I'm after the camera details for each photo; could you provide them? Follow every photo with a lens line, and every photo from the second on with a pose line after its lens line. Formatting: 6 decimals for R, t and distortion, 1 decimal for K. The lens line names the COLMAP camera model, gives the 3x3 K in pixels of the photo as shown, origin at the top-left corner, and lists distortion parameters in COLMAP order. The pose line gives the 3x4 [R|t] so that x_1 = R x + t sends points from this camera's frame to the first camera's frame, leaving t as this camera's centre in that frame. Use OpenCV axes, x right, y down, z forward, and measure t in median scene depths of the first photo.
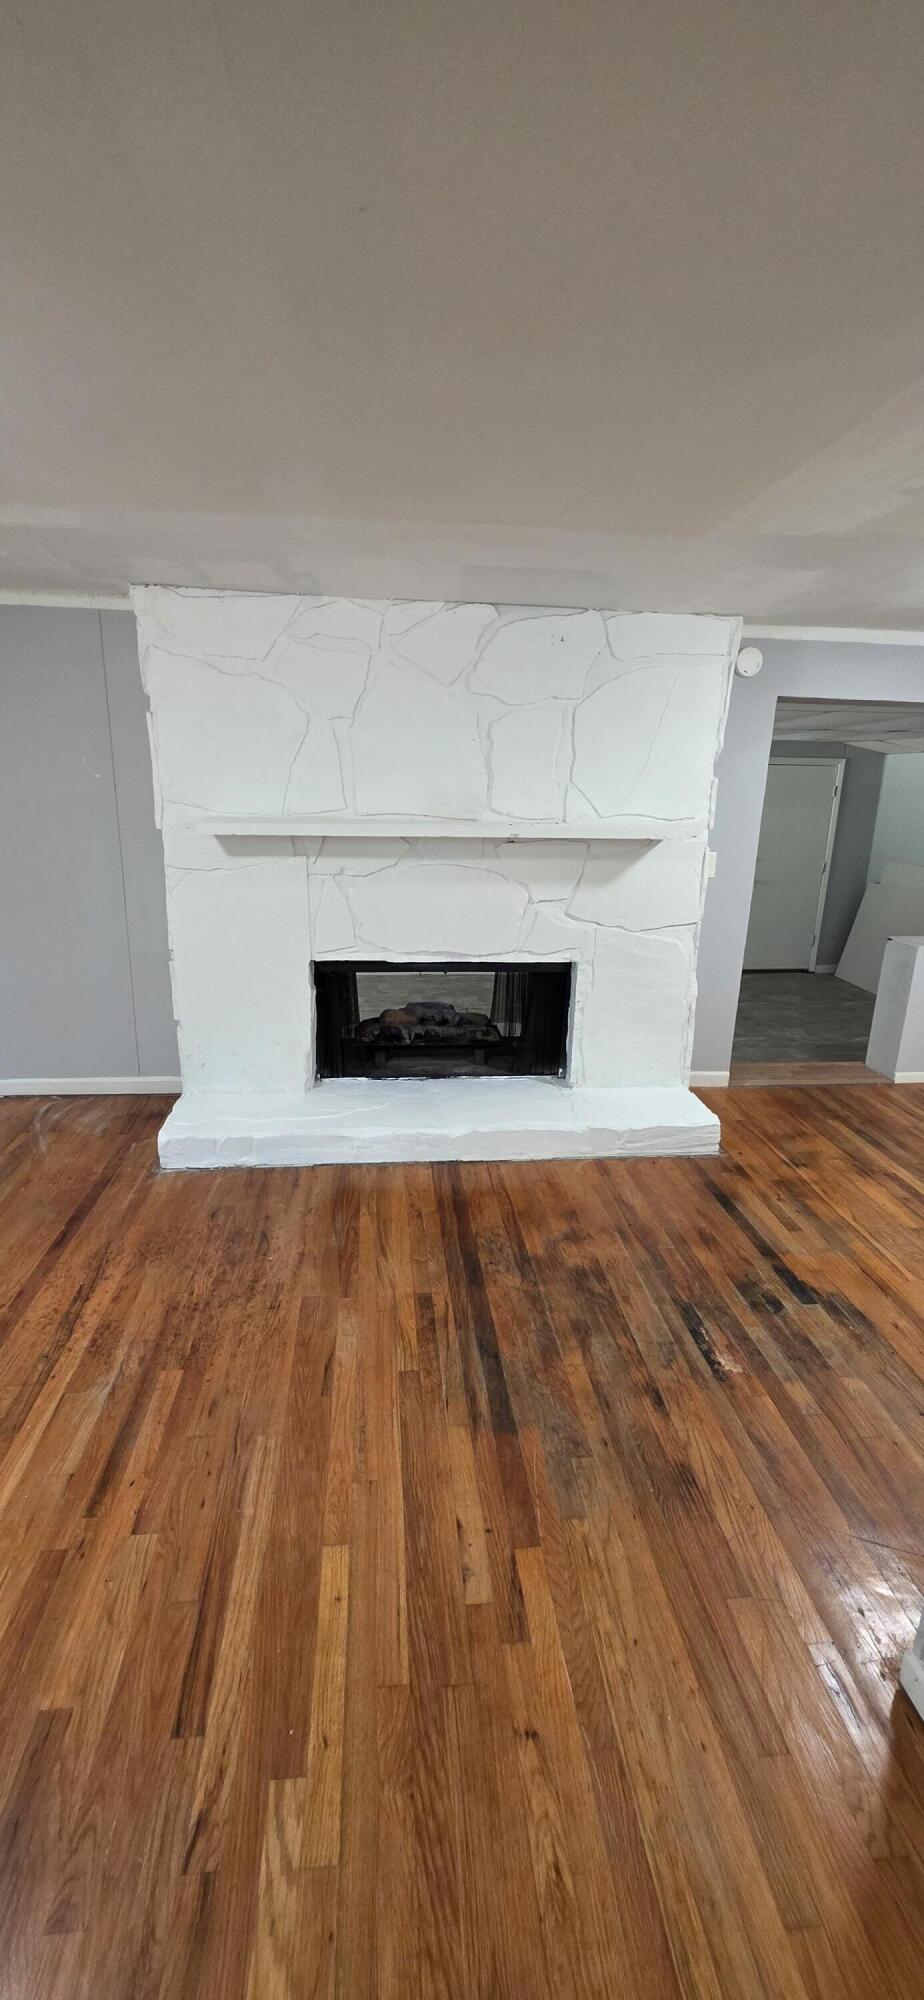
lens RADIAL K [[797.7, 0, 462.0], [0, 797.7, 1000.0], [0, 0, 1]] dist [-0.000240, 0.000350]
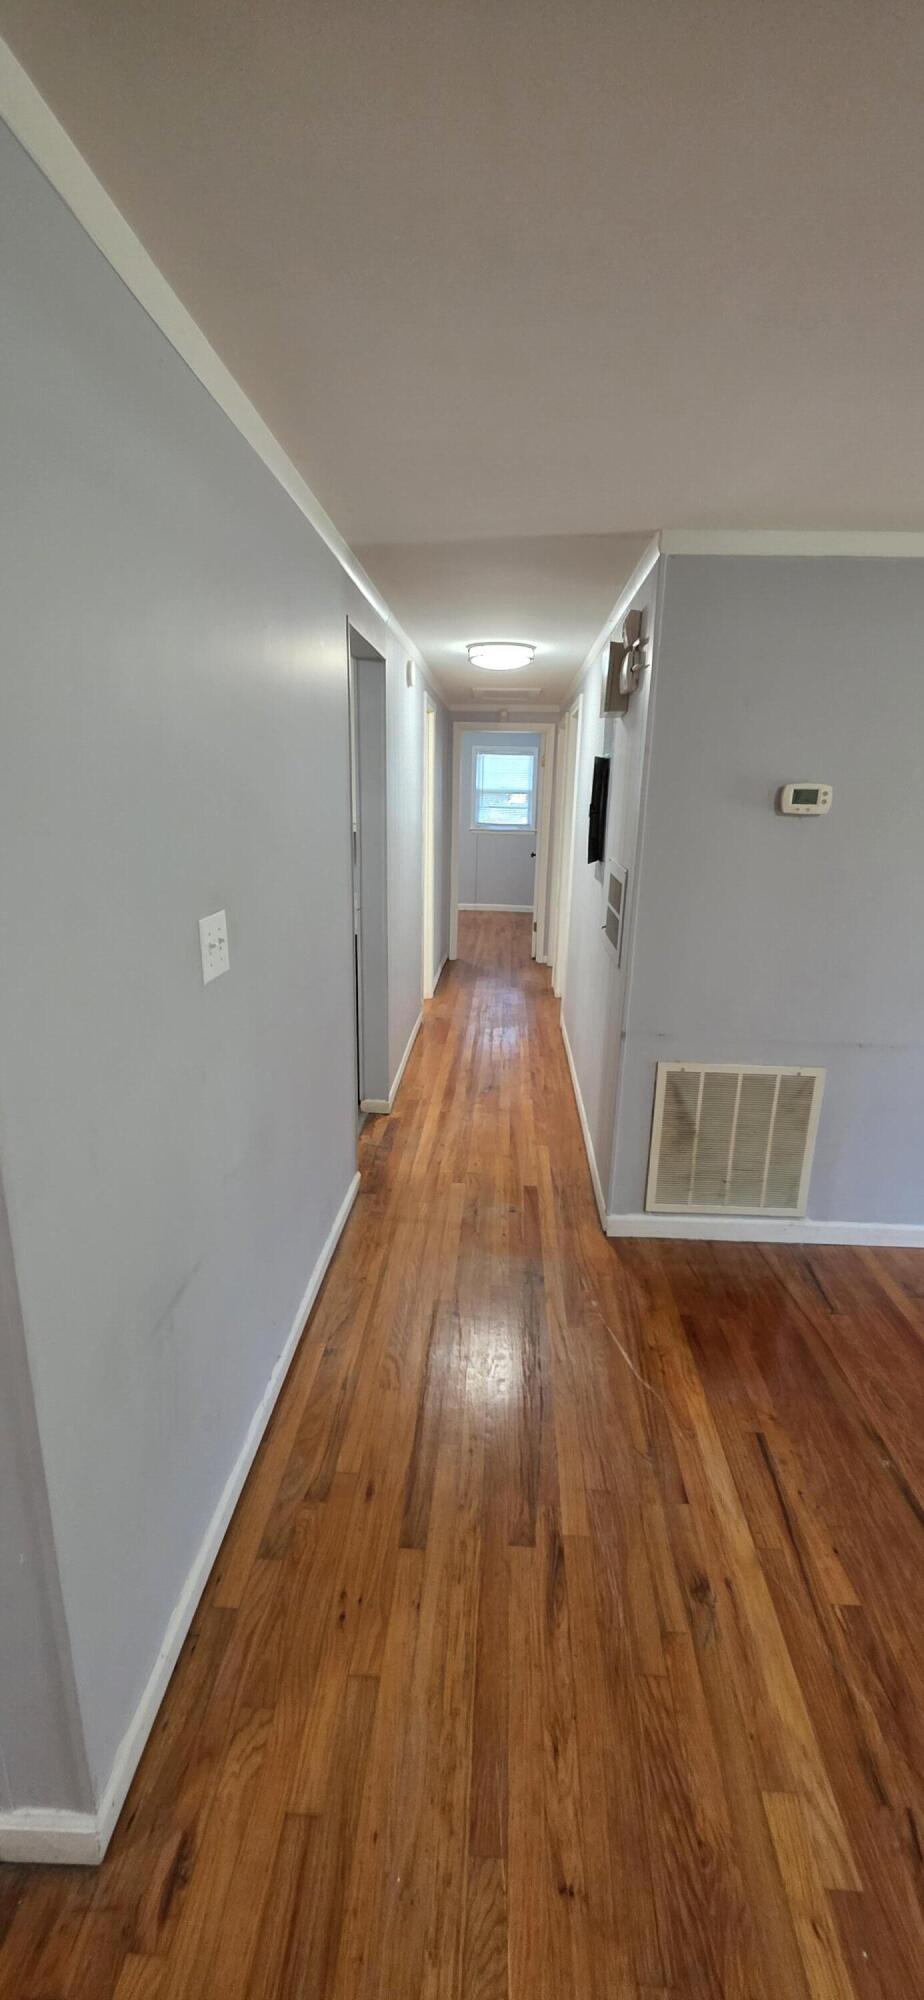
lens RADIAL K [[797.7, 0, 462.0], [0, 797.7, 1000.0], [0, 0, 1]] dist [-0.000240, 0.000350]
pose [[-0.985588, -0.083746, 0.146977, 0.098241], [0.003842, 0.857548, 0.514390, -0.218234], [-0.169118, 0.507542, -0.844867, 0.814012]]
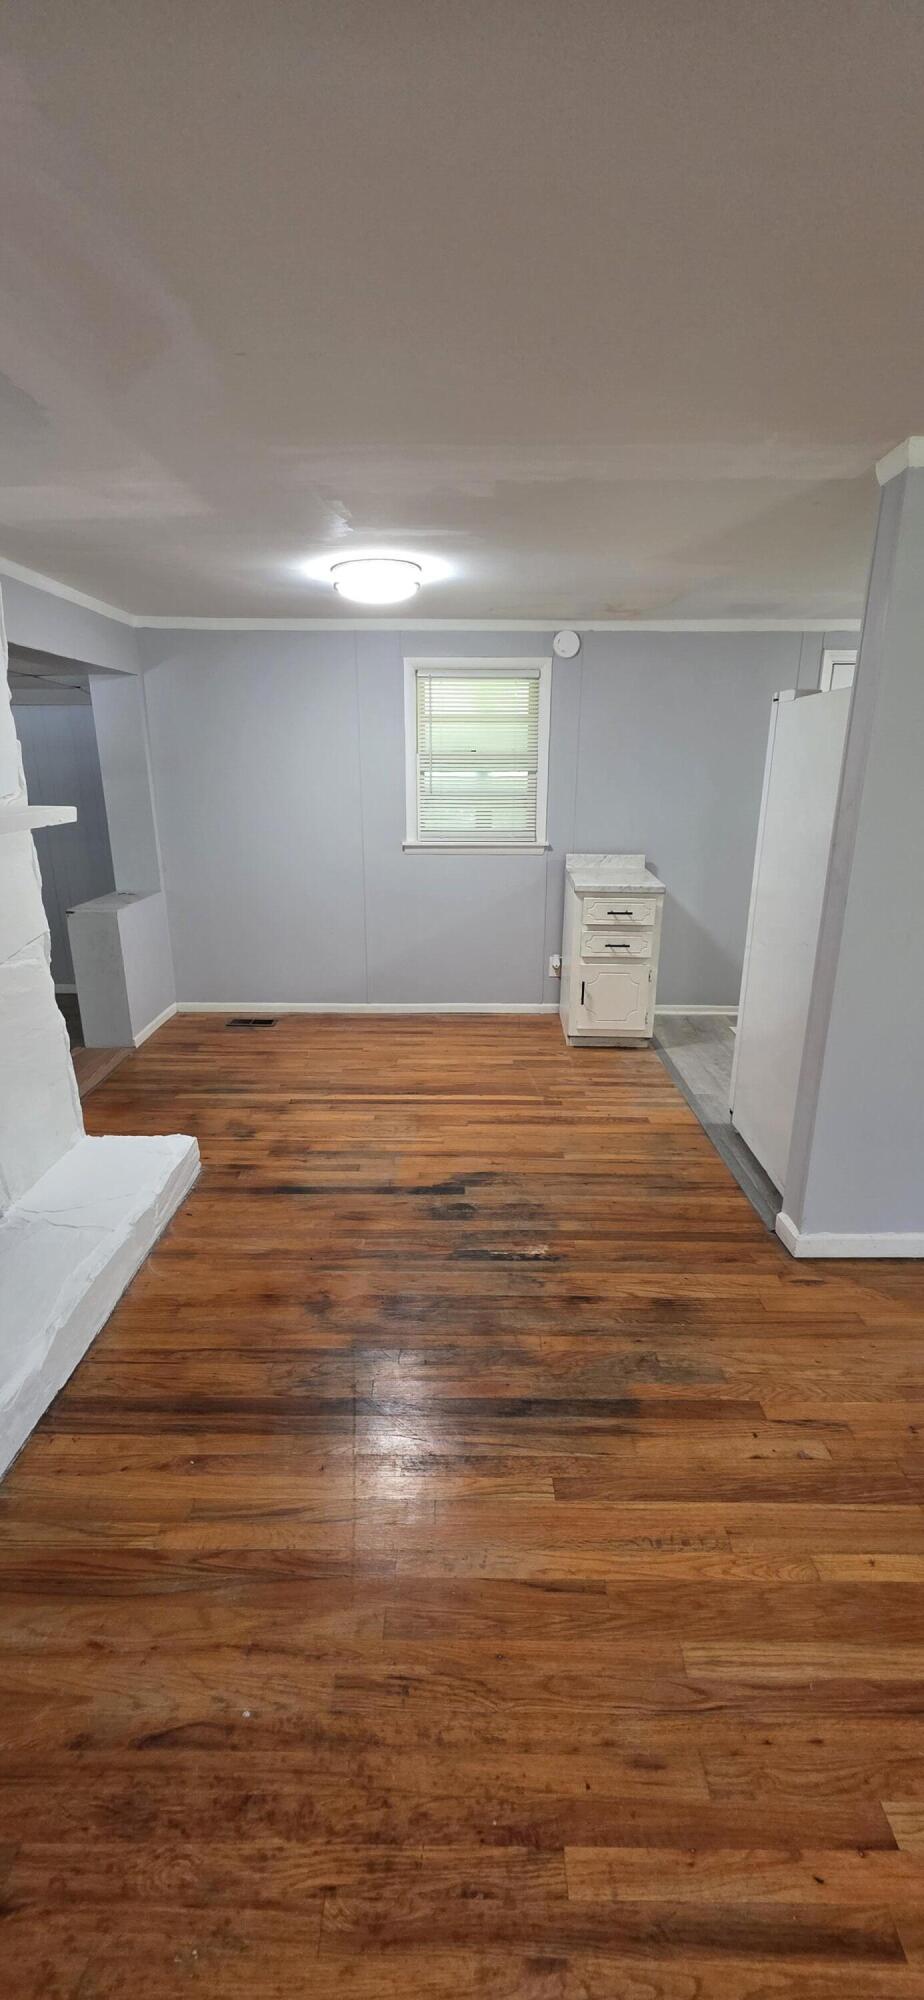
lens RADIAL K [[797.7, 0, 462.0], [0, 797.7, 1000.0], [0, 0, 1]] dist [-0.000240, 0.000350]
pose [[0.114290, -0.312470, 0.943027, -0.711049], [0.267104, 0.923959, 0.273780, -0.246957], [-0.956866, 0.220596, 0.189062, 0.860972]]
